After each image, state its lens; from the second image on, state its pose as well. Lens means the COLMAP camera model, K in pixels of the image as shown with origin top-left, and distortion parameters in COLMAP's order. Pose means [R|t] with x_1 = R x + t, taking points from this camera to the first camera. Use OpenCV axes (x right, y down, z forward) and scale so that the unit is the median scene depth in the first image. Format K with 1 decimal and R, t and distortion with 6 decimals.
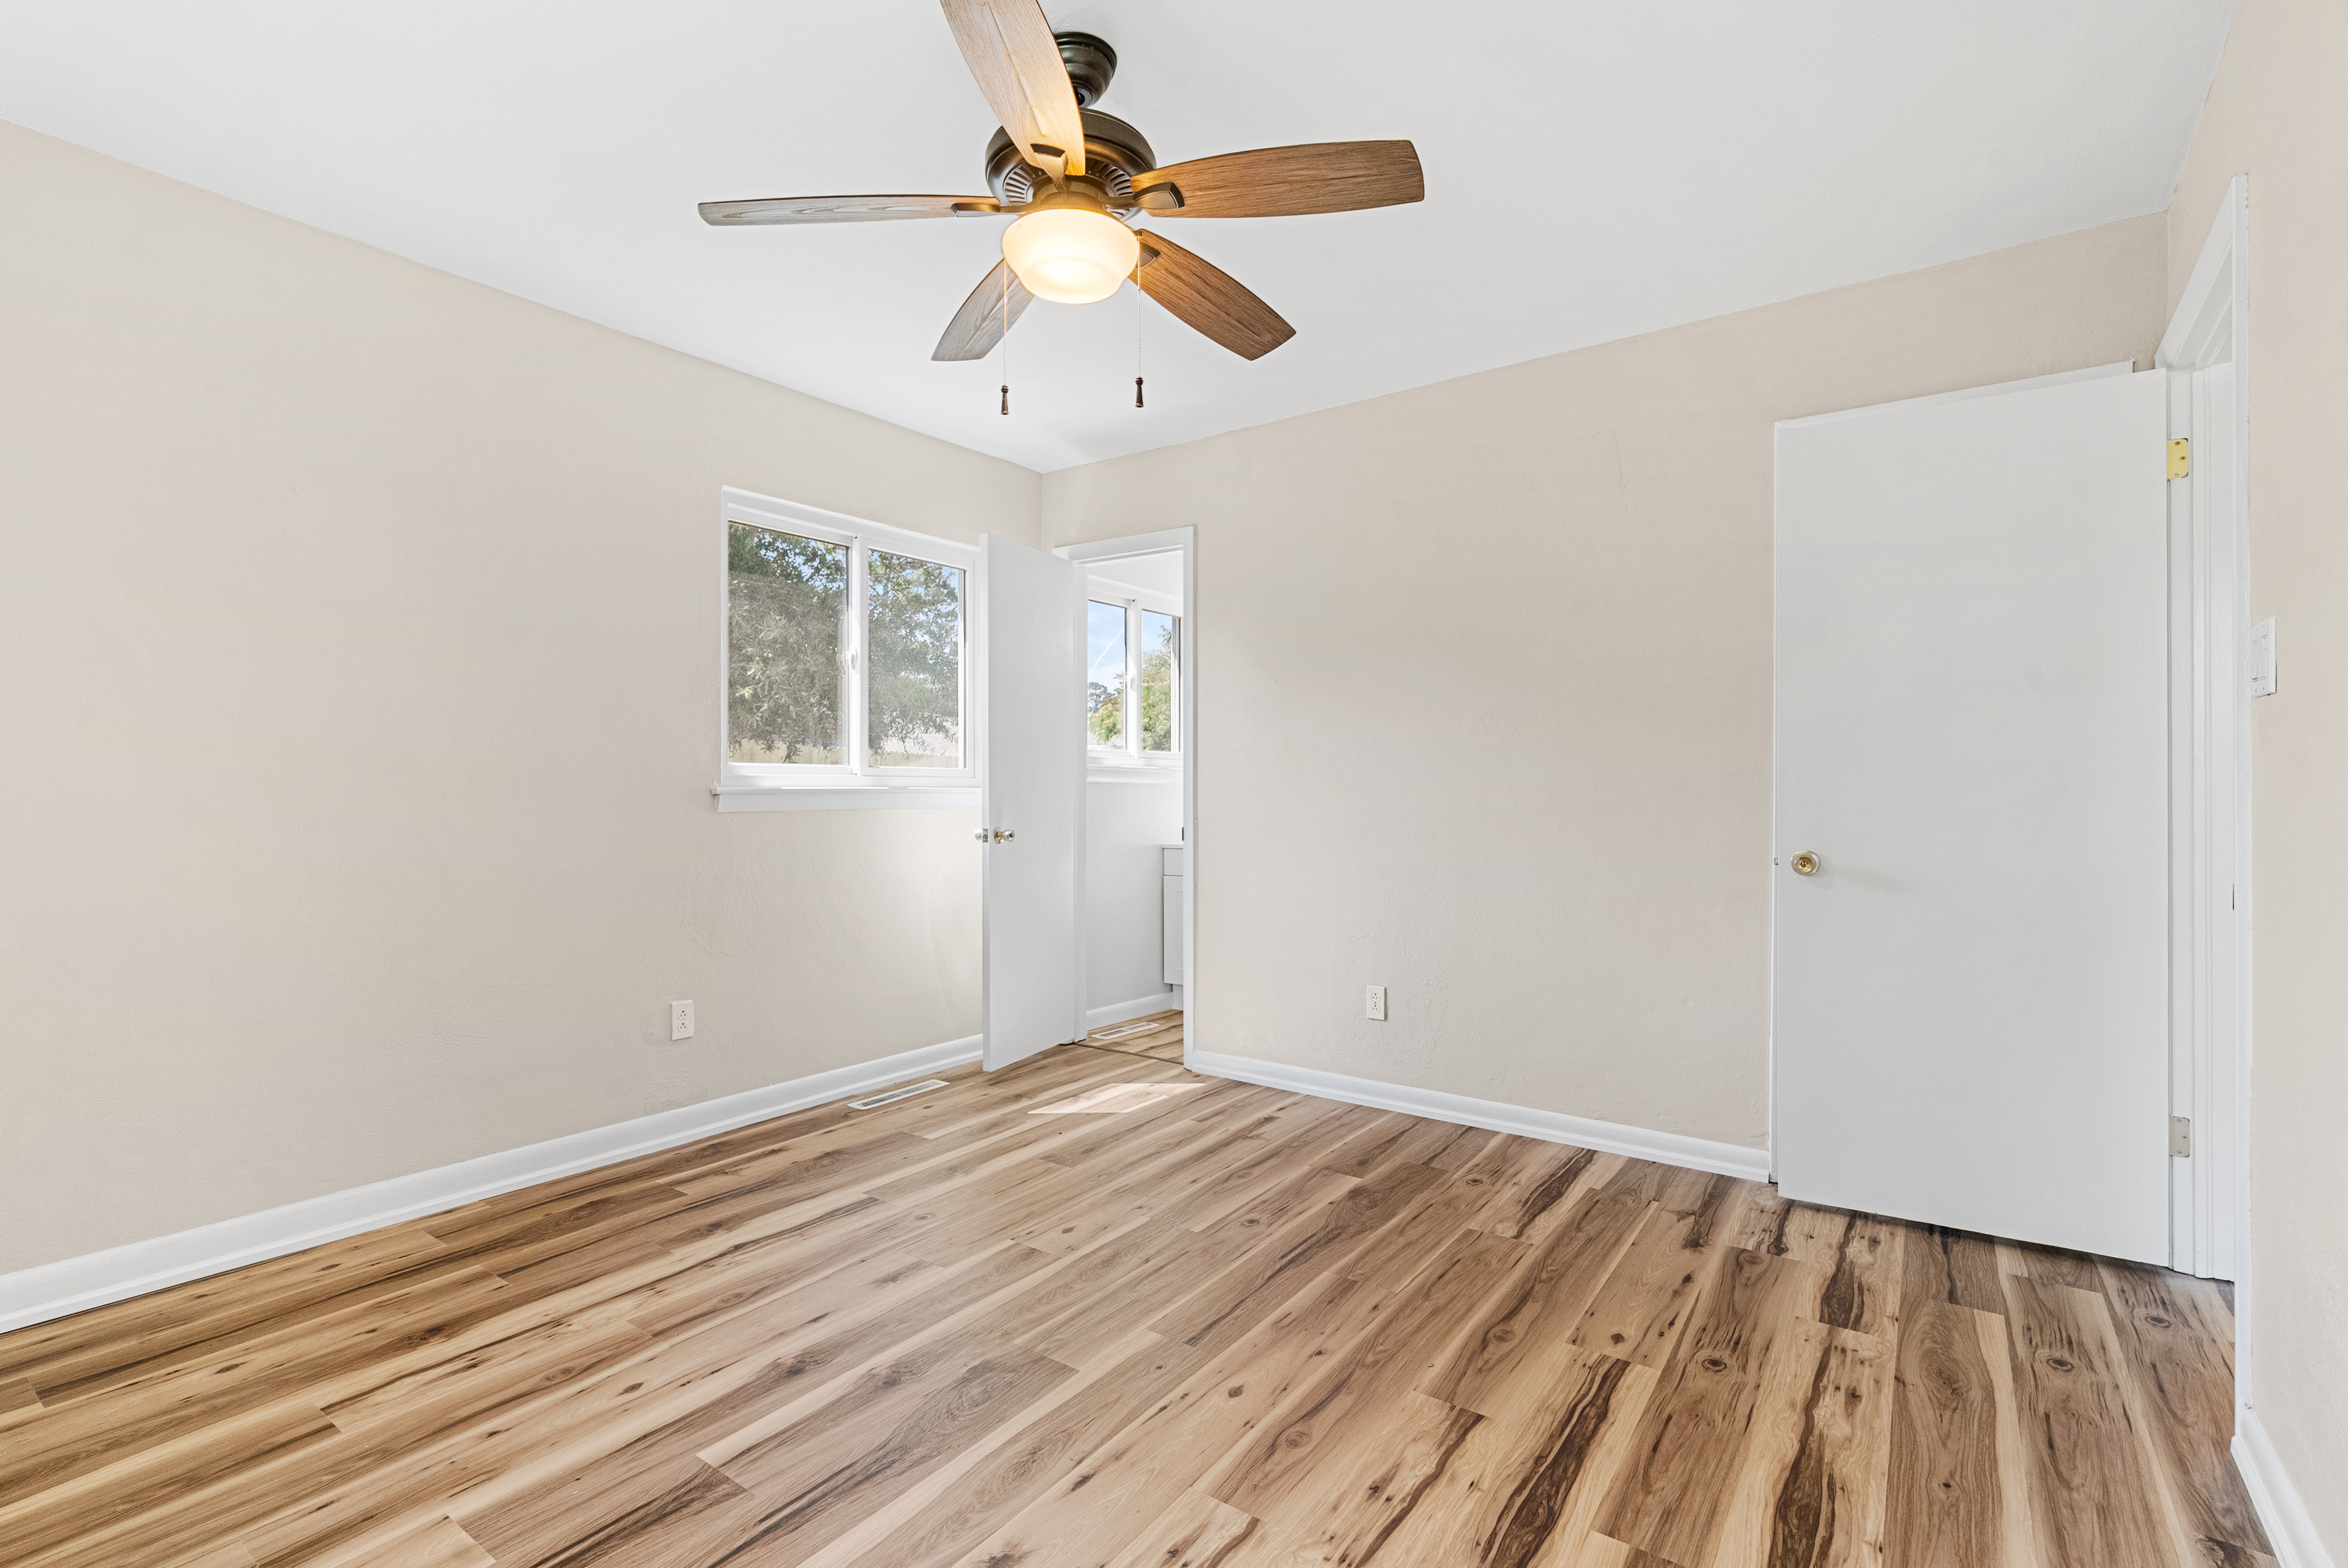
lens RADIAL K [[1056.7, 0, 1168.5], [0, 1056.7, 773.1], [0, 0, 1]] dist [-0.011640, 0.004040]
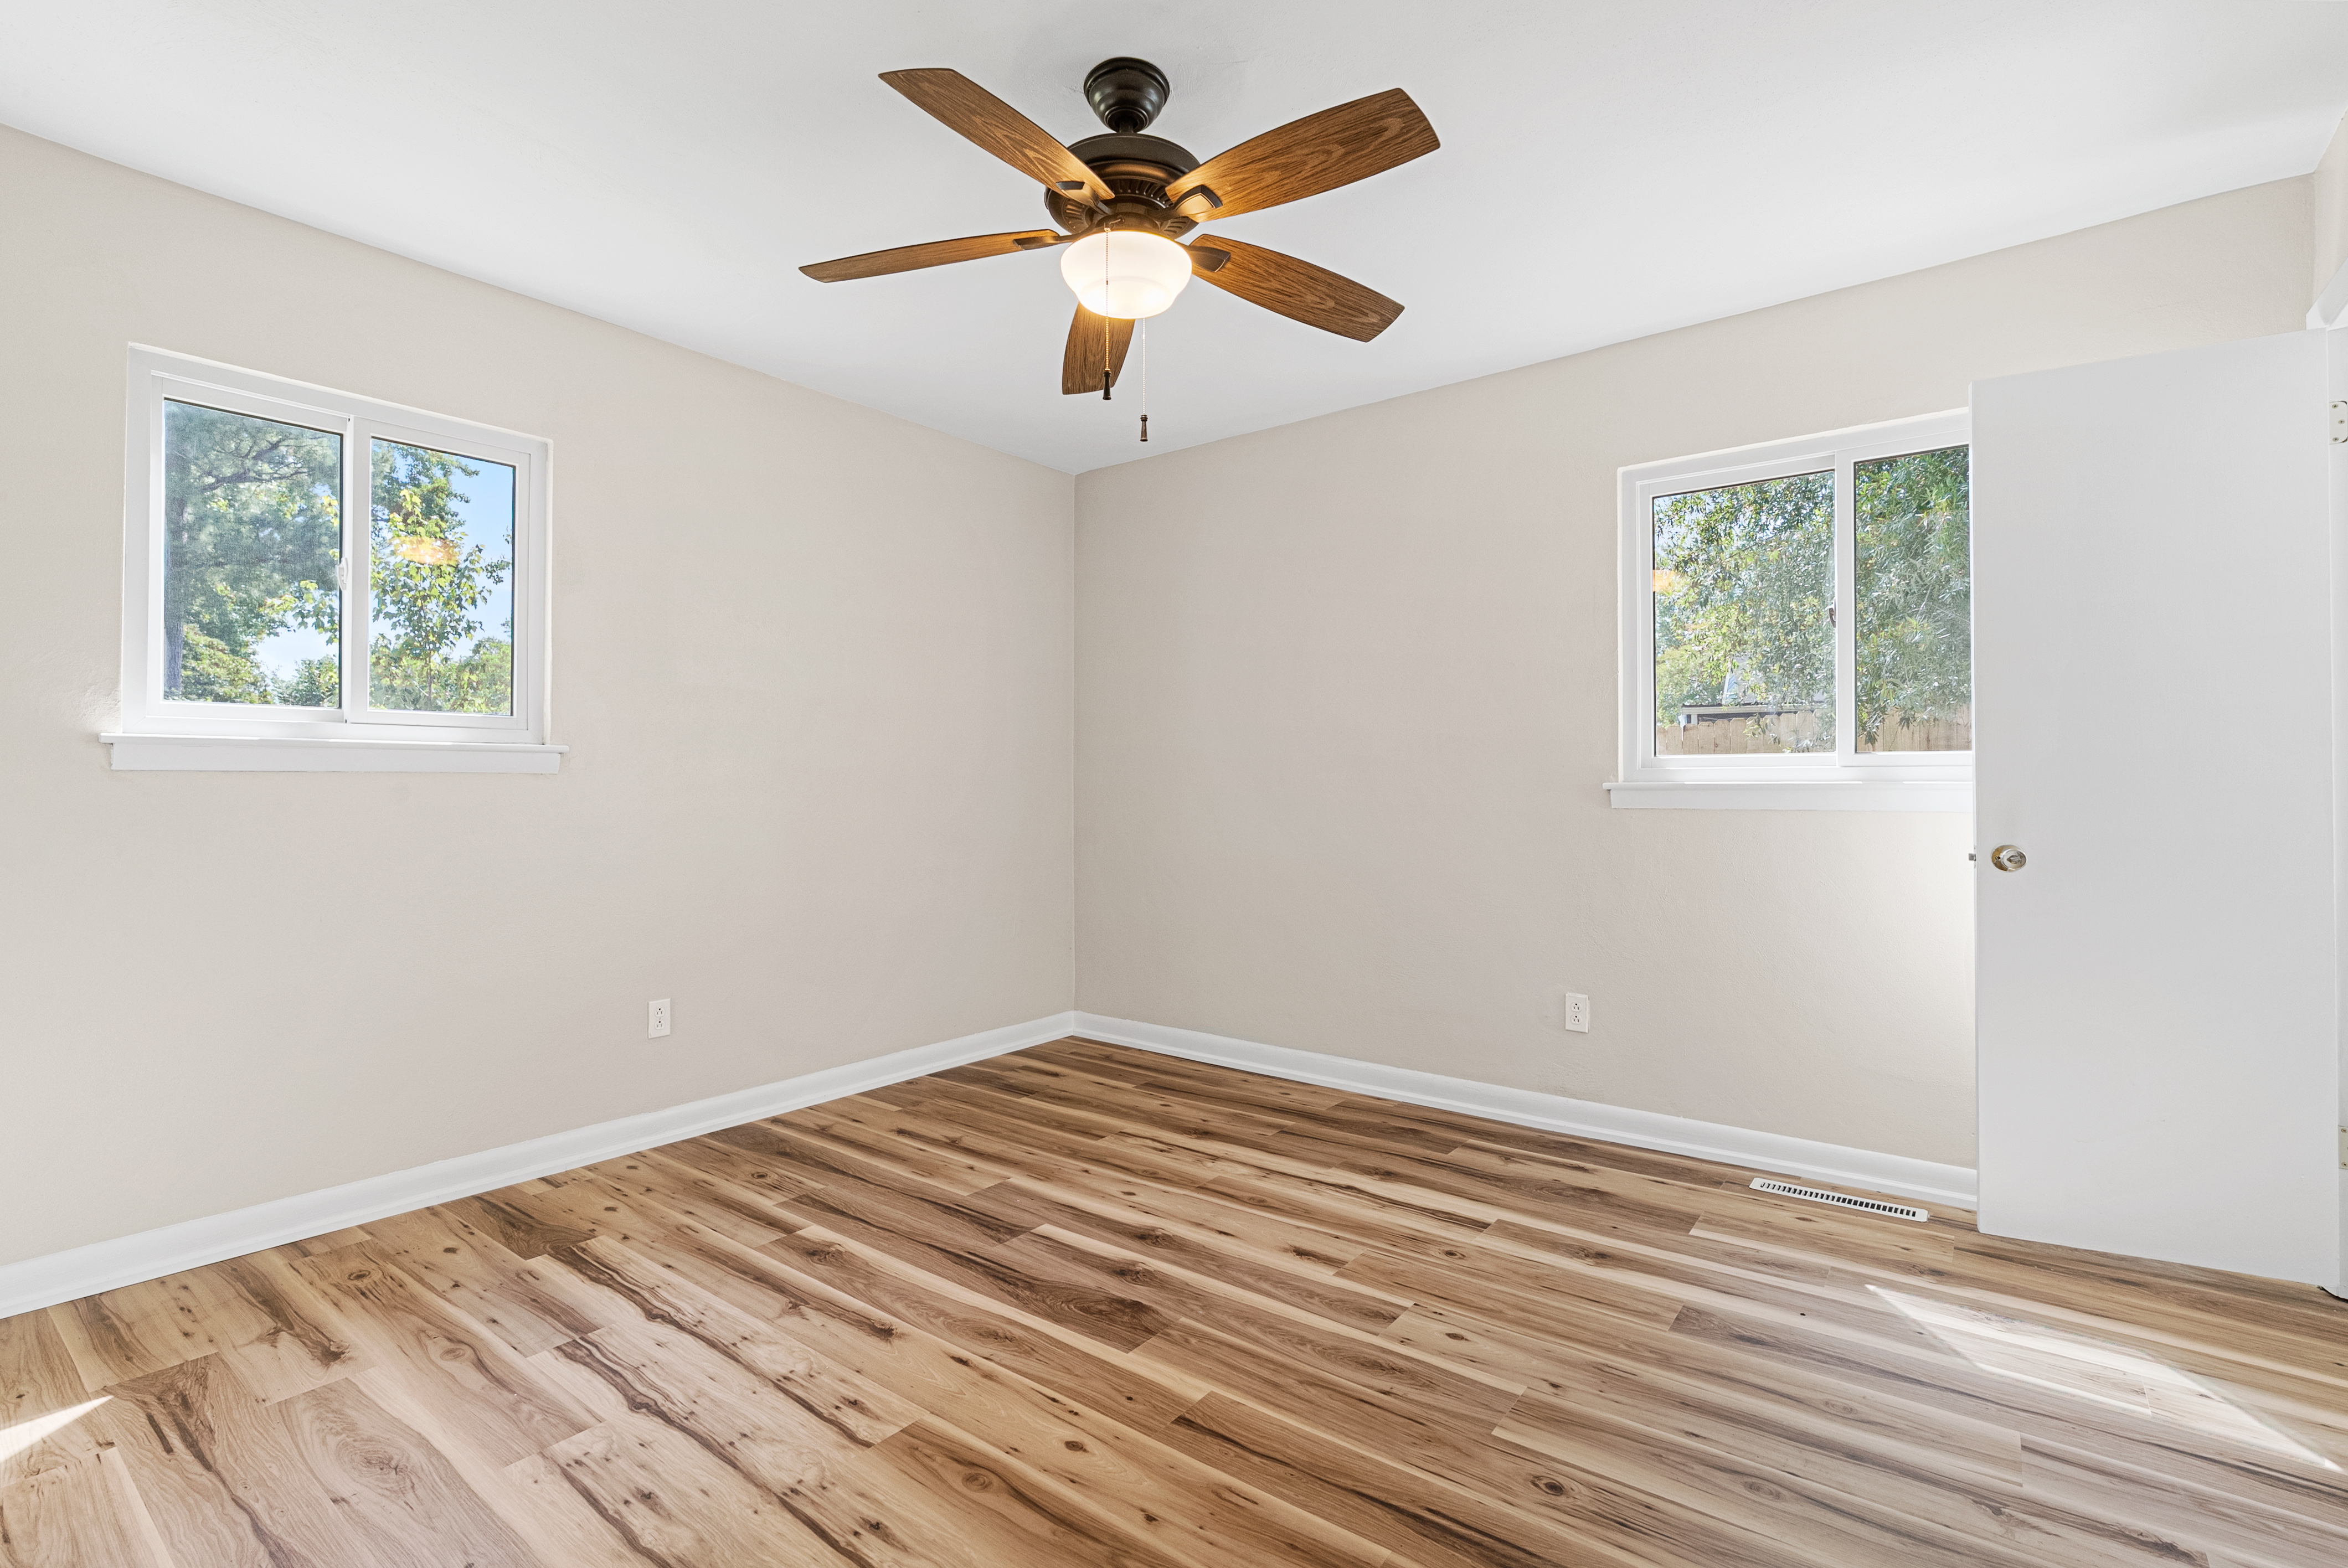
lens RADIAL K [[1056.7, 0, 1168.5], [0, 1056.7, 773.1], [0, 0, 1]] dist [-0.011640, 0.004040]
pose [[-0.021238, -0.011150, -0.999712, 0.765322], [0.017072, 0.999788, -0.011514, 0.012687], [0.999629, -0.017312, -0.021043, 0.866750]]
